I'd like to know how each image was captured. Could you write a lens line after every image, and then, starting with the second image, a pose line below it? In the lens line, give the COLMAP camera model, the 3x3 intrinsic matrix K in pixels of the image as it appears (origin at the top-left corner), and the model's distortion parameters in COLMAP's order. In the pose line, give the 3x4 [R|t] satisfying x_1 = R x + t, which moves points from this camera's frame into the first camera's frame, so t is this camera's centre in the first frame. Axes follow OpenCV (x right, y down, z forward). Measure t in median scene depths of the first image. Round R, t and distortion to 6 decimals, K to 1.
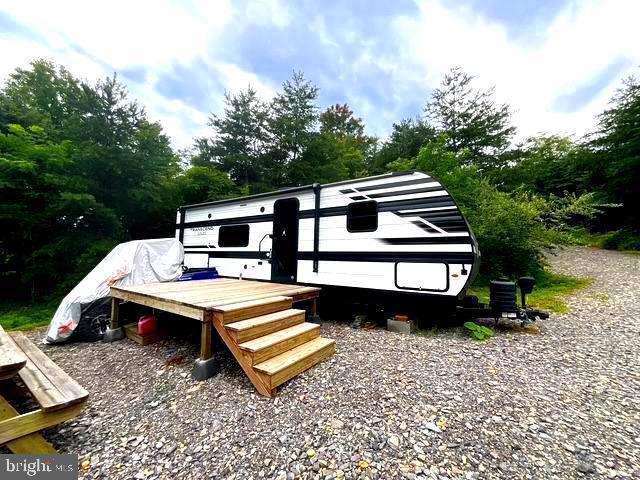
lens RADIAL K [[260.9, 0, 320.7], [0, 260.9, 236.6], [0, 0, 1]] dist [0.001963, -0.002482]
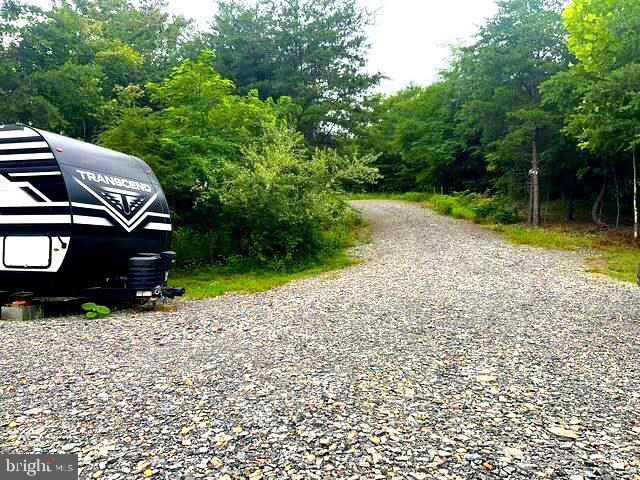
lens RADIAL K [[531.8, 0, 305.4], [0, 531.8, 236.0], [0, 0, 1]] dist [0.072421, -0.122295]
pose [[0.961573, -0.006691, 0.274468, 0.615279], [-0.011927, 0.997741, 0.066110, -0.022321], [-0.274290, -0.066843, 0.959321, -0.748839]]
